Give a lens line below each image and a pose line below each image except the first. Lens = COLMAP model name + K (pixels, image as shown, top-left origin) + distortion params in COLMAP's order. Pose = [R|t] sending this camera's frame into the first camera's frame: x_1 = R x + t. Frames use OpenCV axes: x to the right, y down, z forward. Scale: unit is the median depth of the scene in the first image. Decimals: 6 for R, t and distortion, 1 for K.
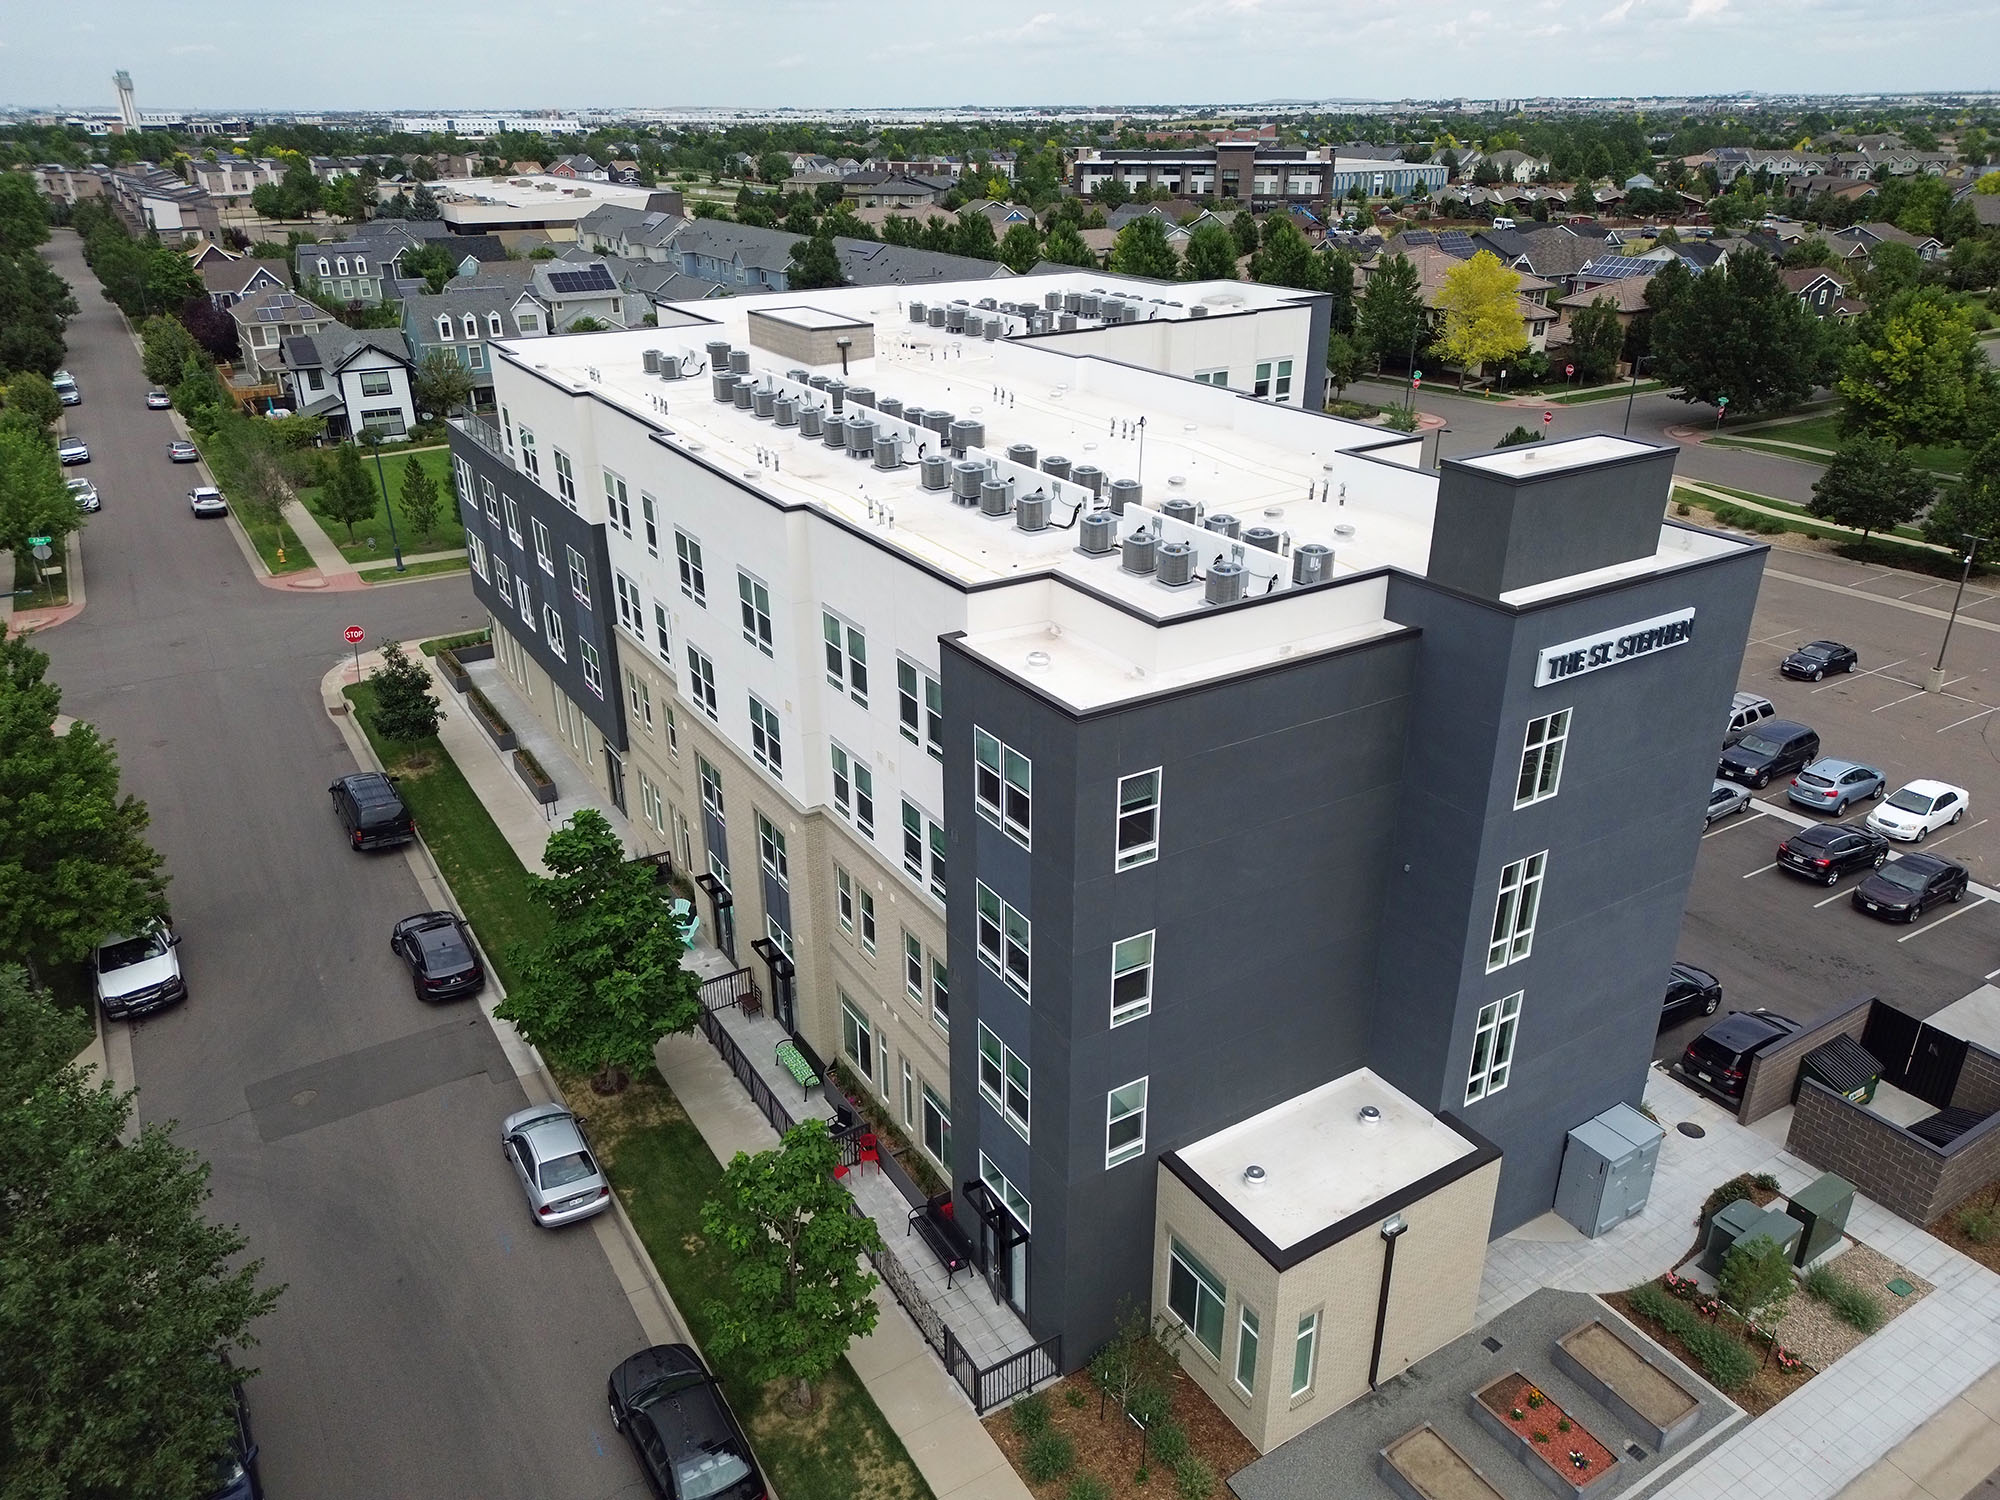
lens RADIAL K [[1394.7, 0, 981.1], [0, 1394.7, 750.6], [0, 0, 1]] dist [0.068591, -0.060418]
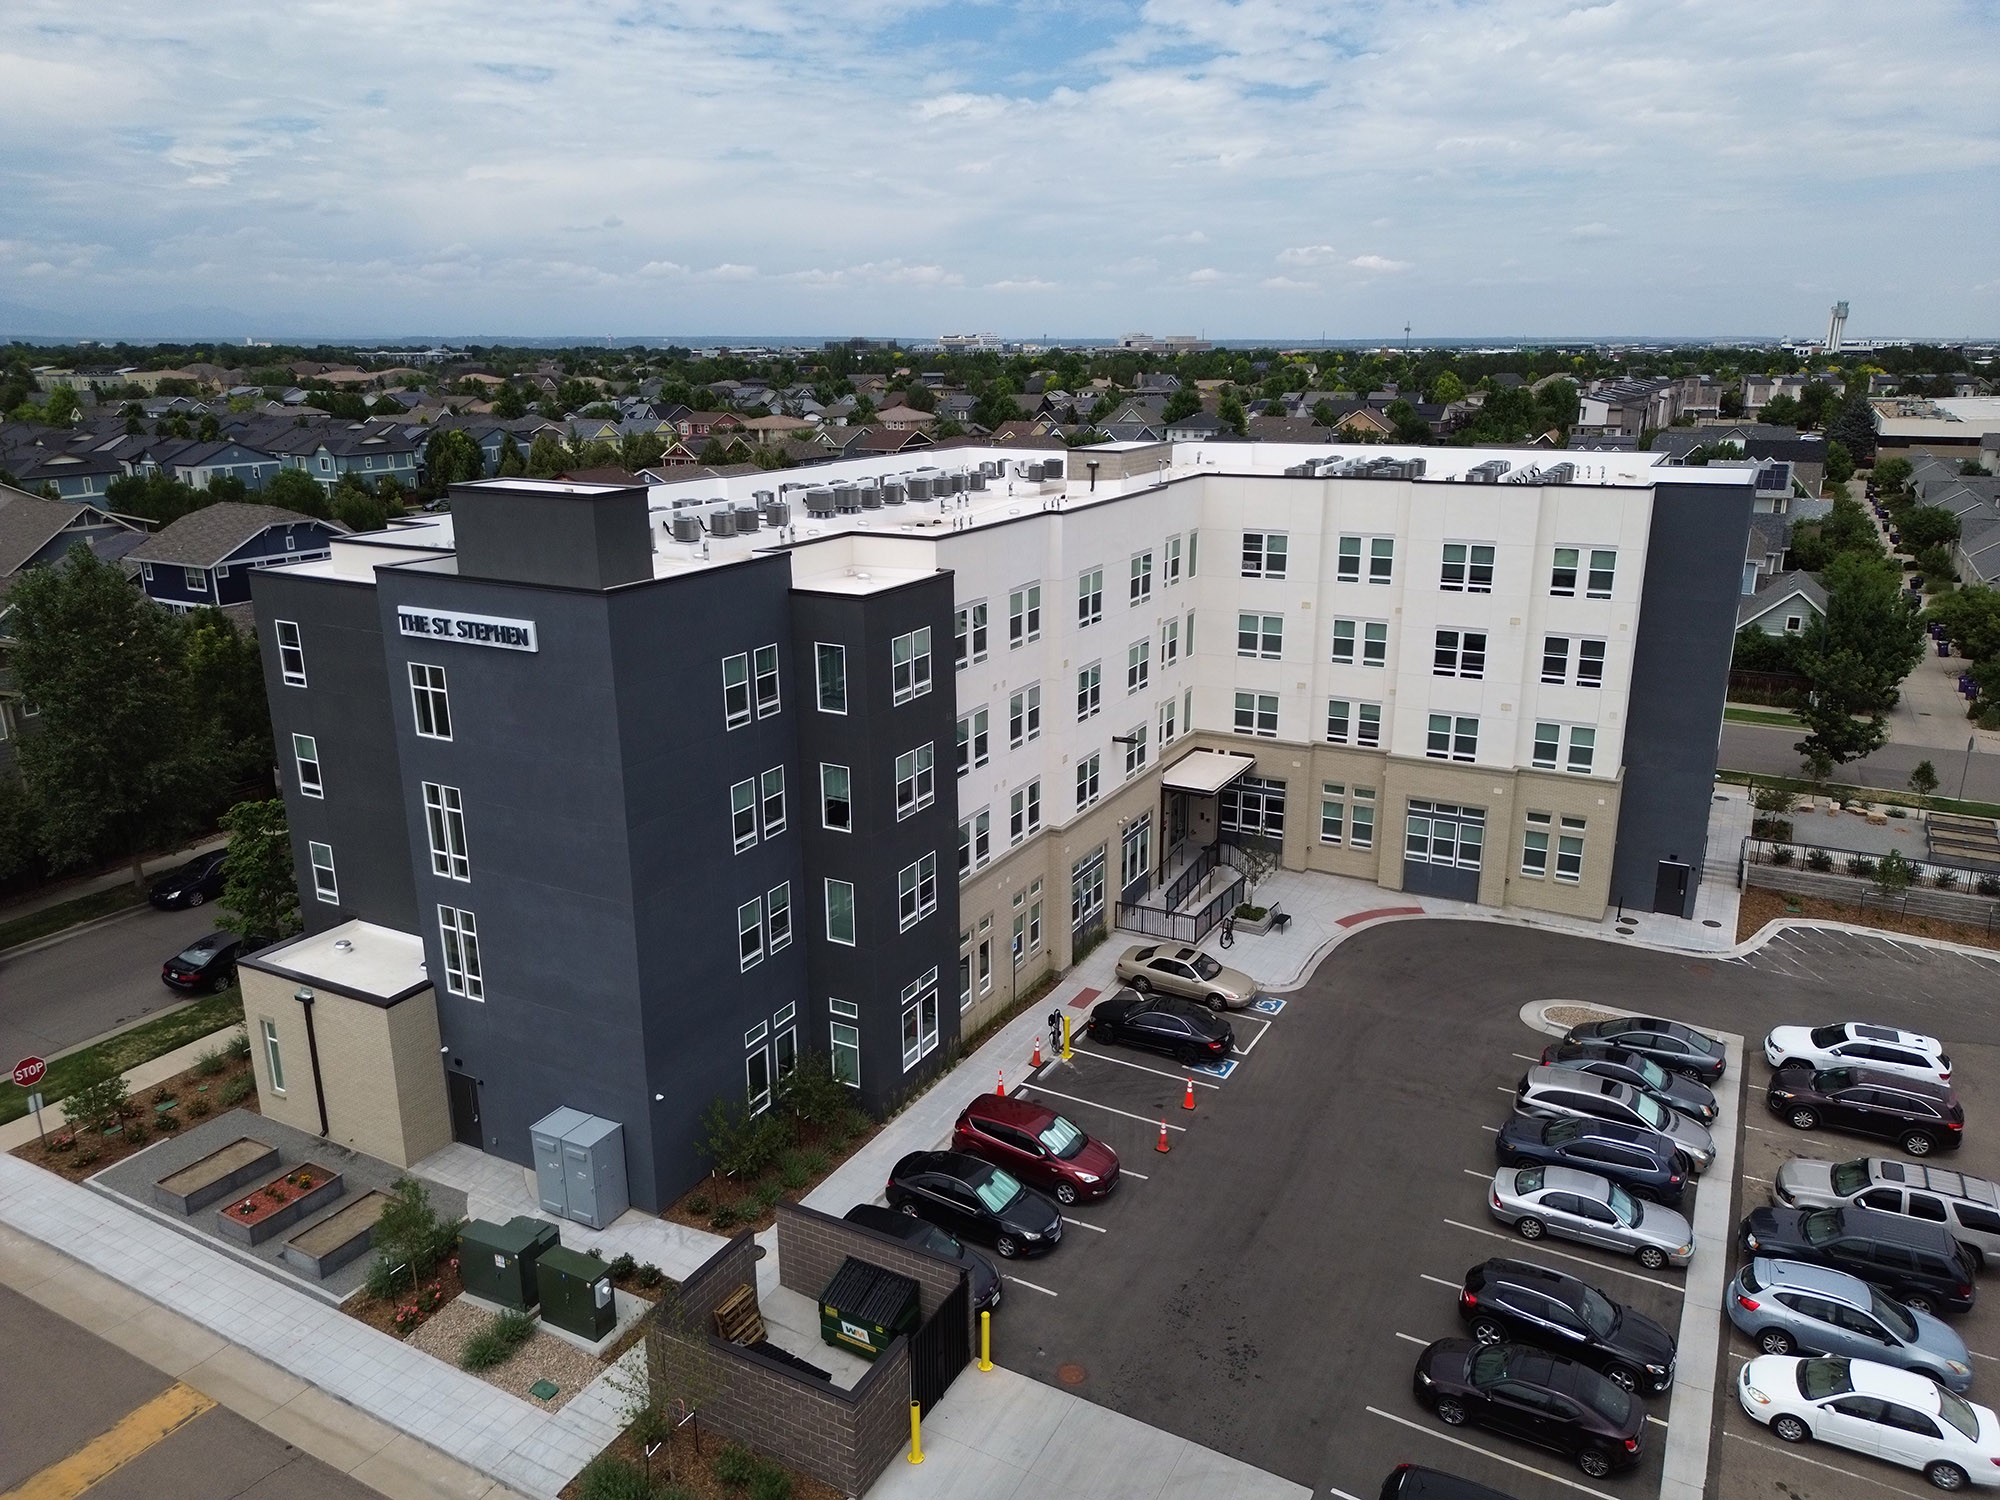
lens RADIAL K [[1394.7, 0, 981.1], [0, 1394.7, 750.6], [0, 0, 1]] dist [0.068591, -0.060418]
pose [[0.491863, 0.243190, -0.836020, 0.617457], [-0.357715, 0.931862, 0.060612, -0.075066], [0.793795, 0.269244, 0.545341, 0.253105]]
